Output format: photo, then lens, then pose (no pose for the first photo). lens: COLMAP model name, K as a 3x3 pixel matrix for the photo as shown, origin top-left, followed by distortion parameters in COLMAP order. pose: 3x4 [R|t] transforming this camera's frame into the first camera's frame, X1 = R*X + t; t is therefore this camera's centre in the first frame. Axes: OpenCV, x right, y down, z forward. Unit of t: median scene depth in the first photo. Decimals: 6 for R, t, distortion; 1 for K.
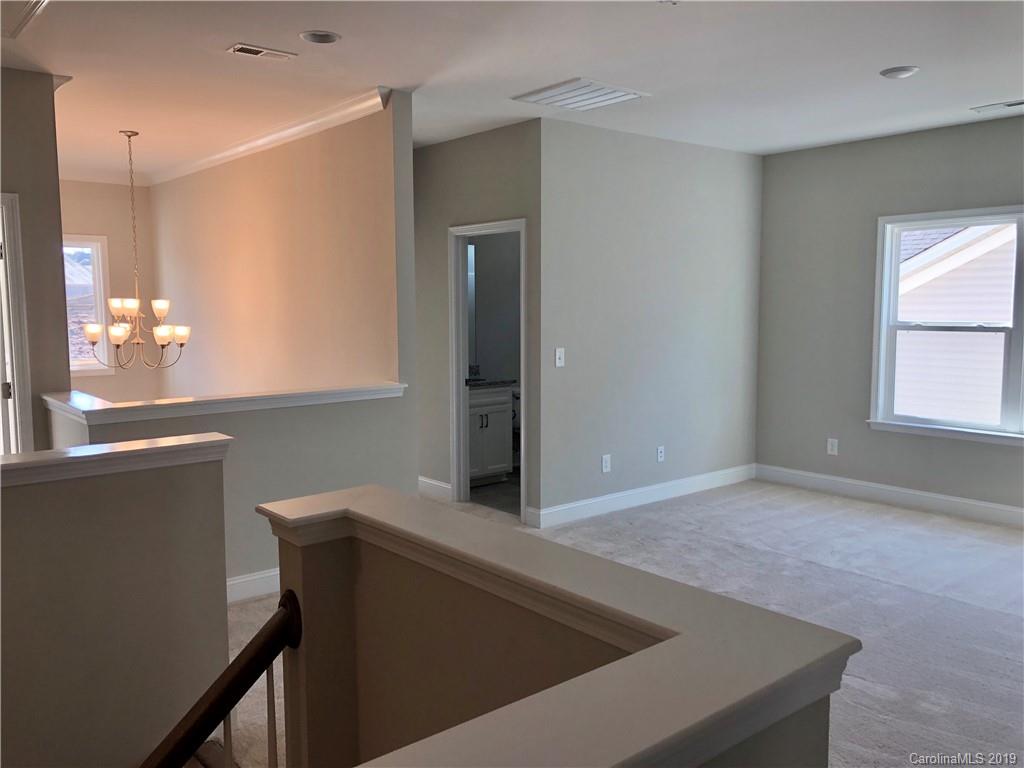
lens RADIAL K [[854.5, 0, 509.1], [0, 854.5, 383.5], [0, 0, 1]] dist [0.017643, -0.011389]
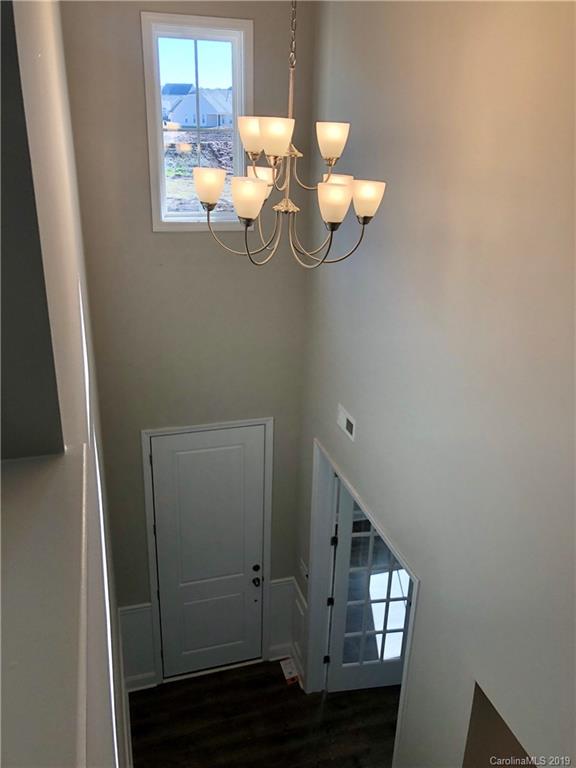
lens RADIAL K [[640.9, 0, 290.5], [0, 640.9, 381.1], [0, 0, 1]] dist [0.017643, -0.011389]
pose [[0.922379, 0.171066, -0.346343, -0.279593], [-0.067676, 0.954292, 0.291112, -0.061952], [0.380312, -0.245077, 0.891796, 0.632786]]
